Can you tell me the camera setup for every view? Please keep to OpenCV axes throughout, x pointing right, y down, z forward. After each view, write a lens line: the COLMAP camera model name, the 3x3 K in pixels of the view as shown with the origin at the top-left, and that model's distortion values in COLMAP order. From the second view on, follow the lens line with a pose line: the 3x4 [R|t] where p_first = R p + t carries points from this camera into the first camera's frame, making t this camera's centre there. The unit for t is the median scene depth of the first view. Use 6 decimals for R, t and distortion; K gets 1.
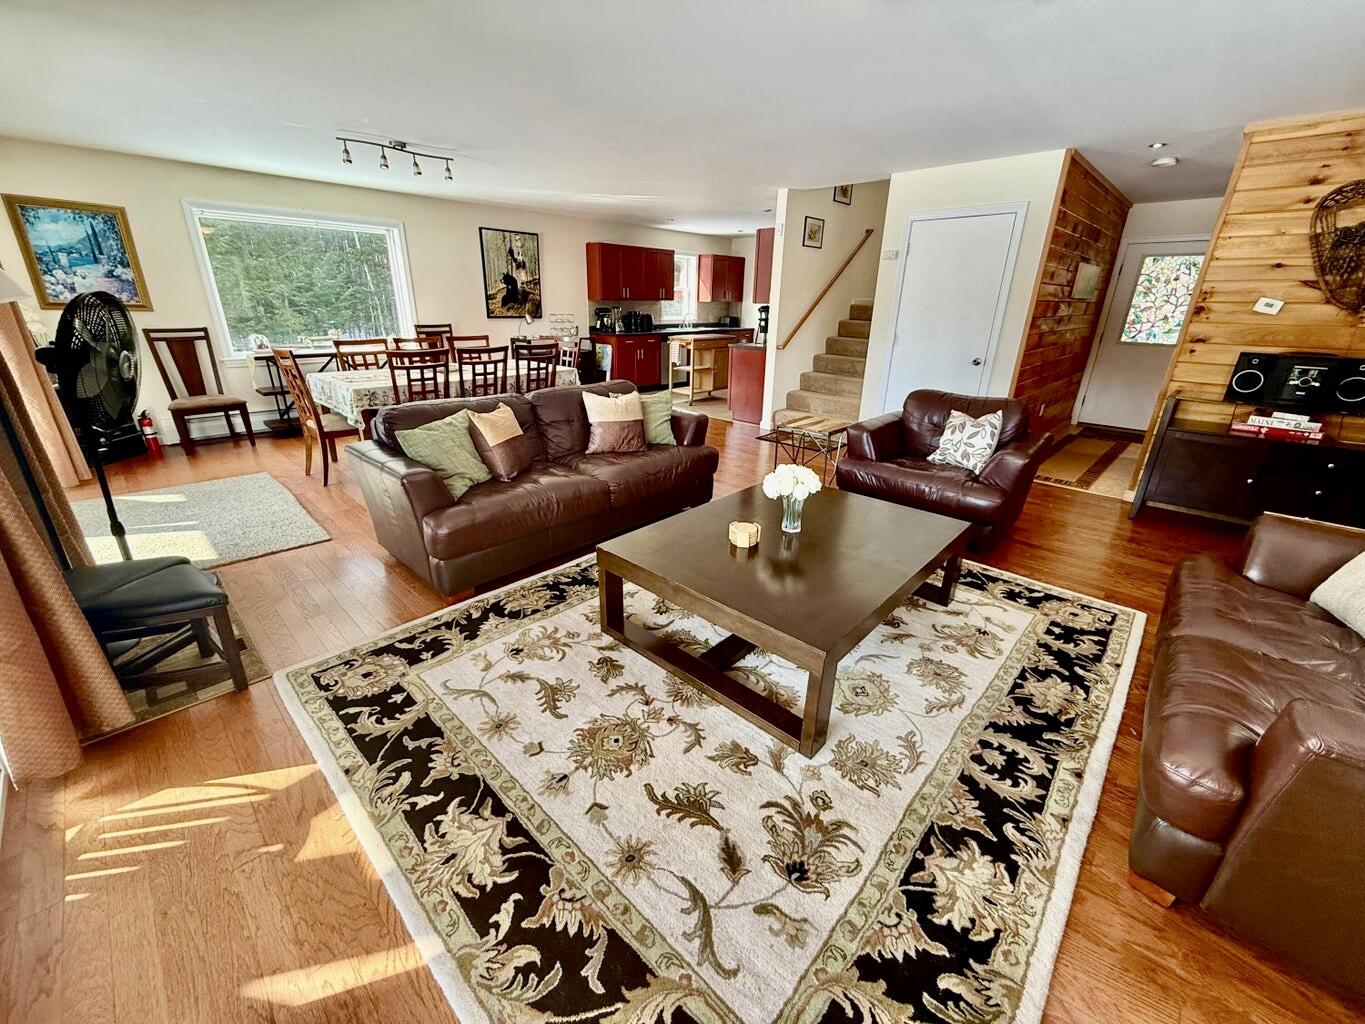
lens RADIAL K [[544.7, 0, 686.6], [0, 544.7, 510.5], [0, 0, 1]] dist [0.000609, 0.000577]
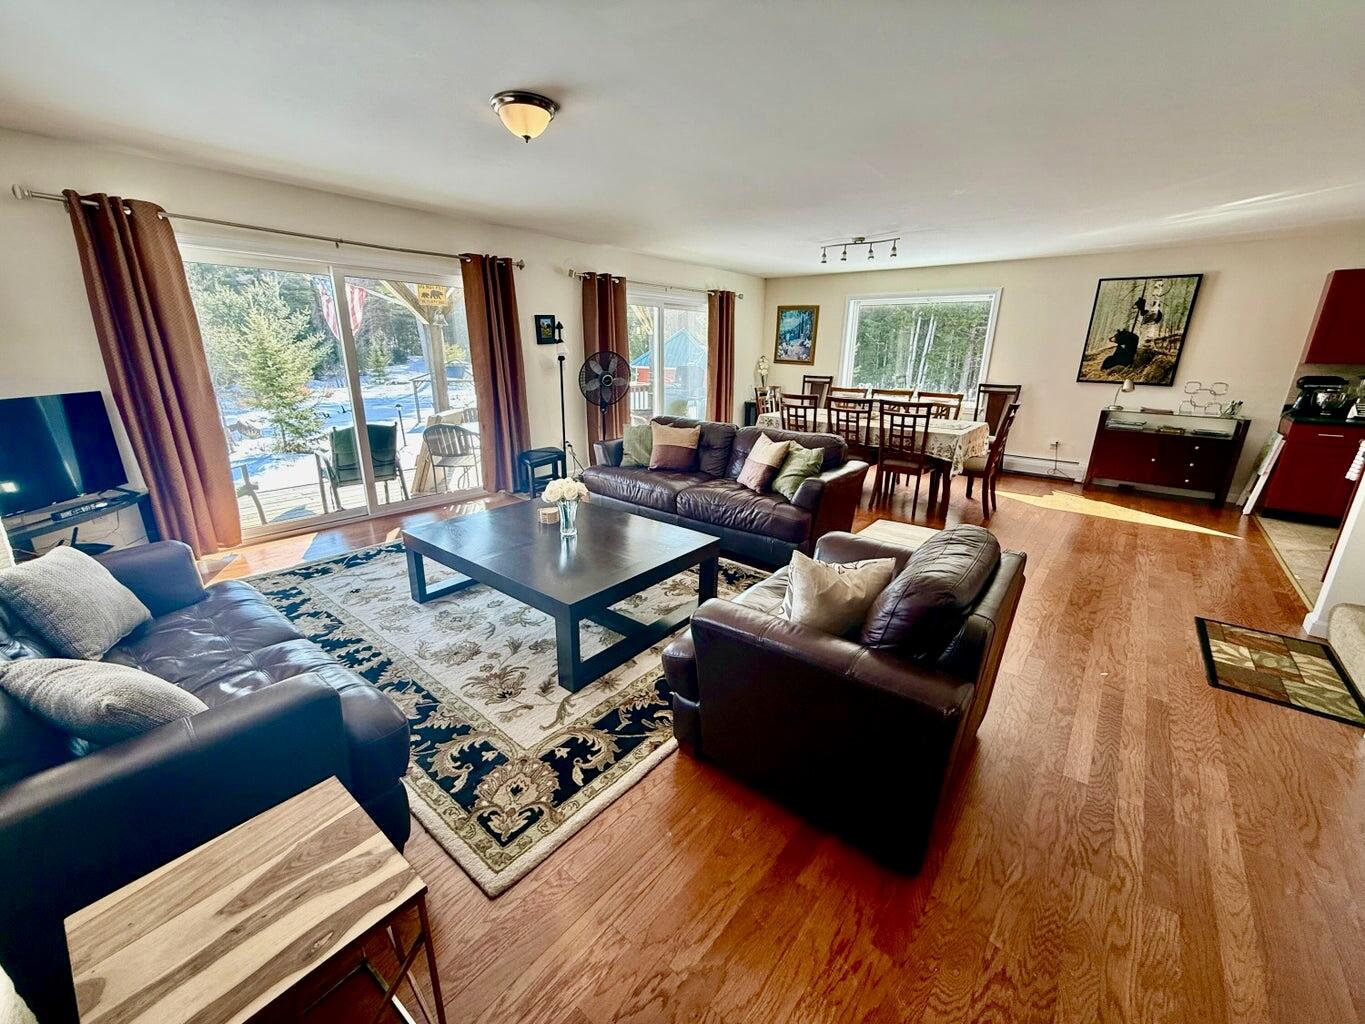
lens RADIAL K [[544.7, 0, 686.6], [0, 544.7, 513.8], [0, 0, 1]] dist [0.000609, 0.000577]
pose [[0.068558, 0.275966, -0.958719, 0.705313], [-0.370770, 0.899198, 0.232319, -0.200622], [0.926191, 0.339537, 0.163967, 0.526948]]
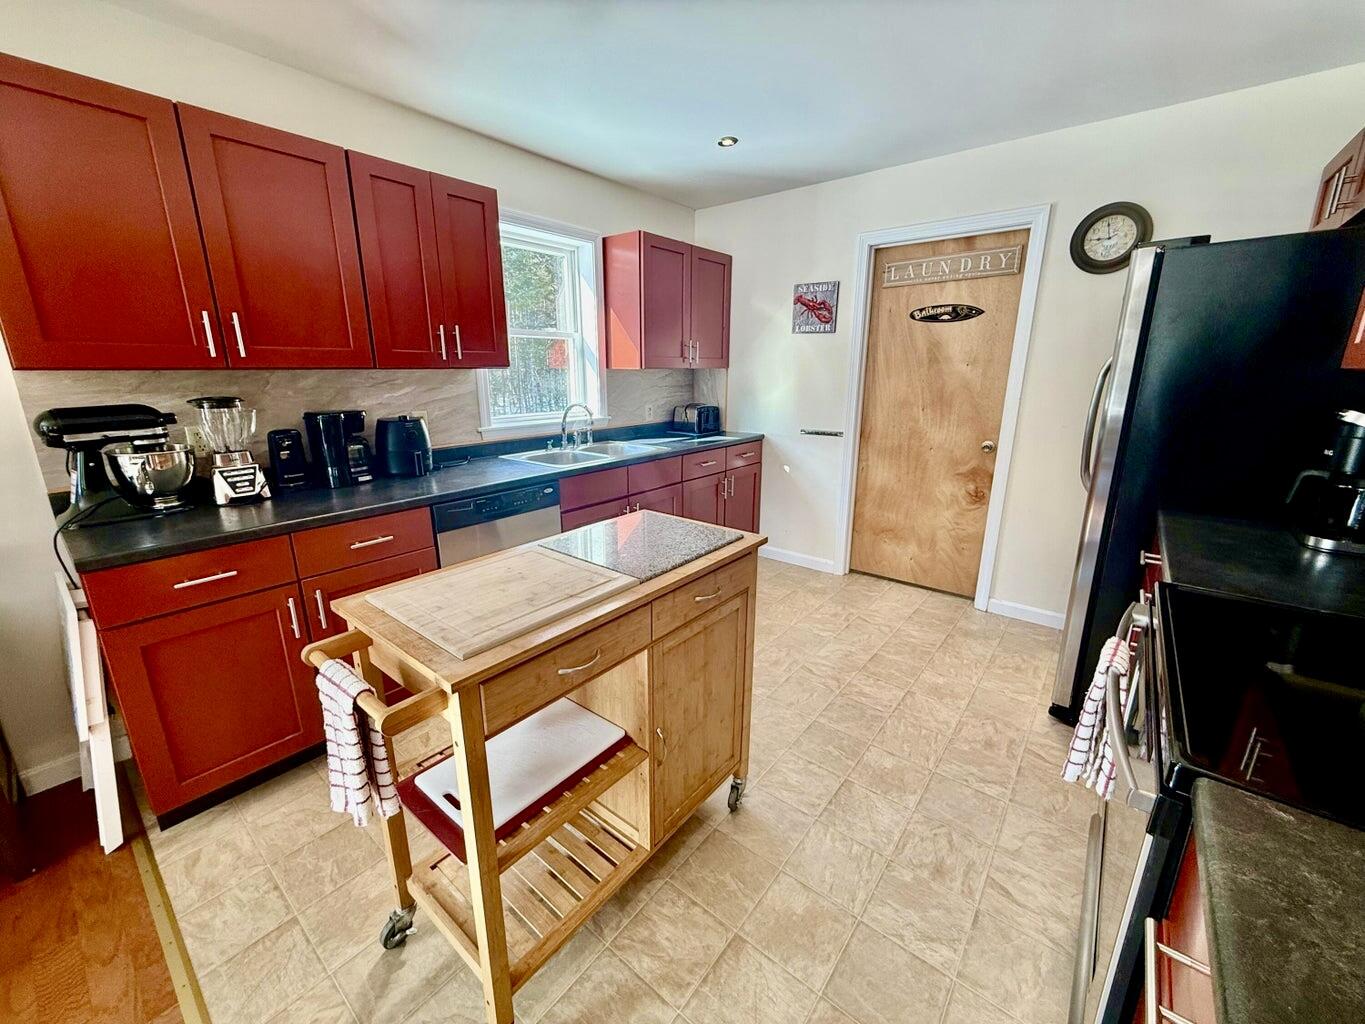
lens RADIAL K [[544.7, 0, 678.9], [0, 544.7, 511.5], [0, 0, 1]] dist [0.000609, 0.000577]
pose [[0.997521, -0.037149, 0.059759, 0.086414], [0.043728, 0.992648, -0.112859, -0.512617], [-0.055127, 0.115193, 0.991812, 1.347572]]
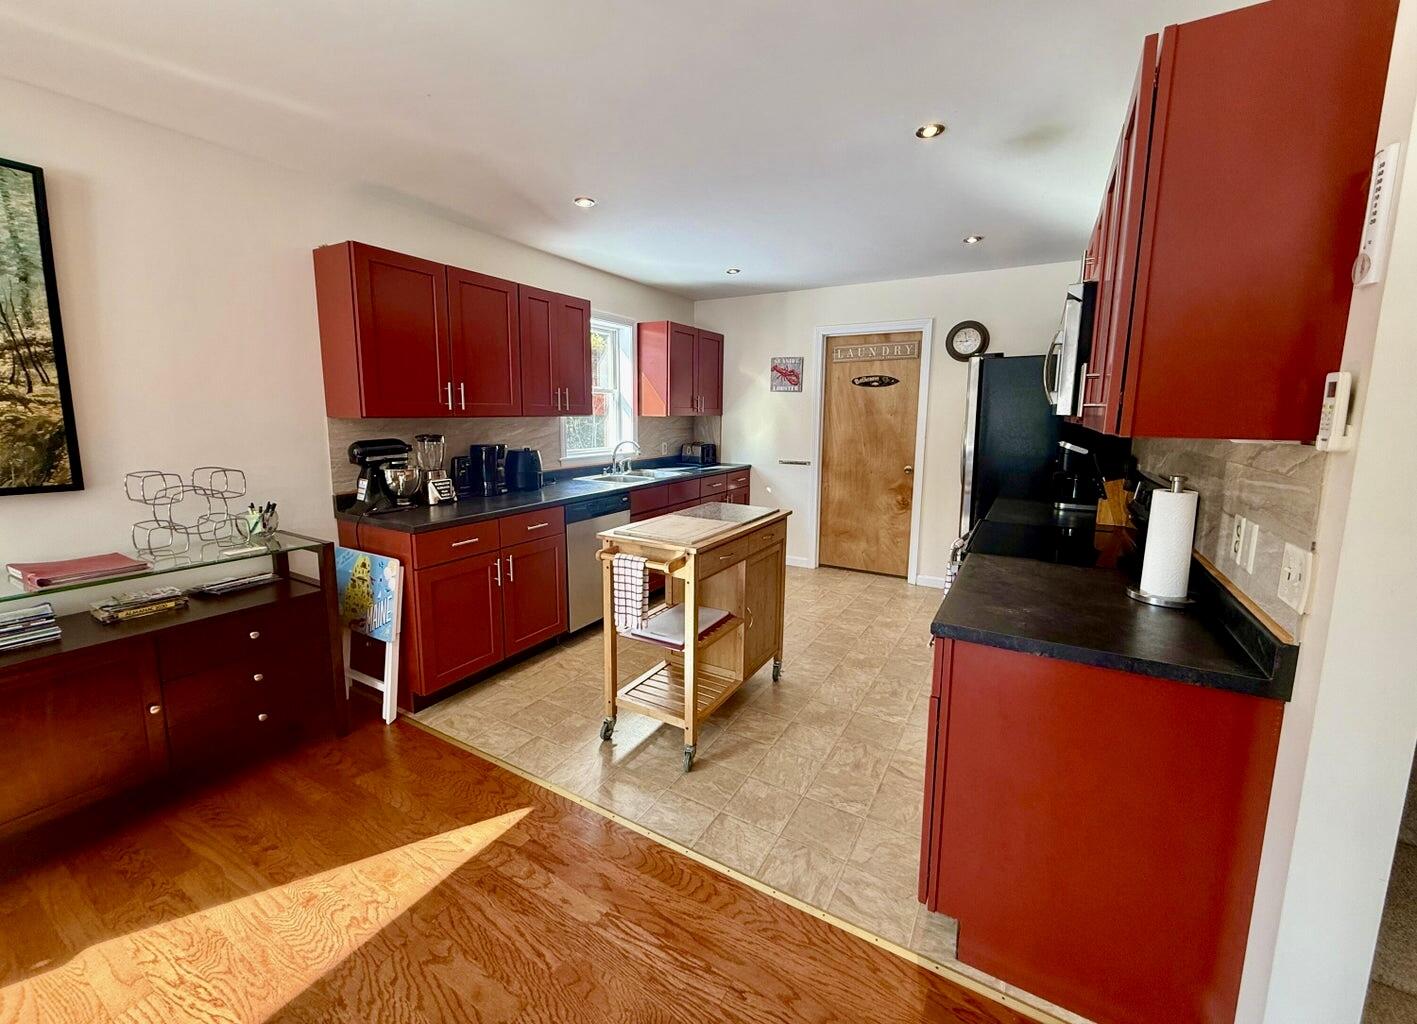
lens RADIAL K [[564.4, 0, 703.7], [0, 564.4, 492.7], [0, 0, 1]] dist [0.001471, 0.000119]
pose [[0.976103, -0.043875, 0.212835, -0.064030], [0.090842, 0.972108, -0.216225, -0.427329], [-0.197412, 0.230392, 0.952863, 1.103854]]
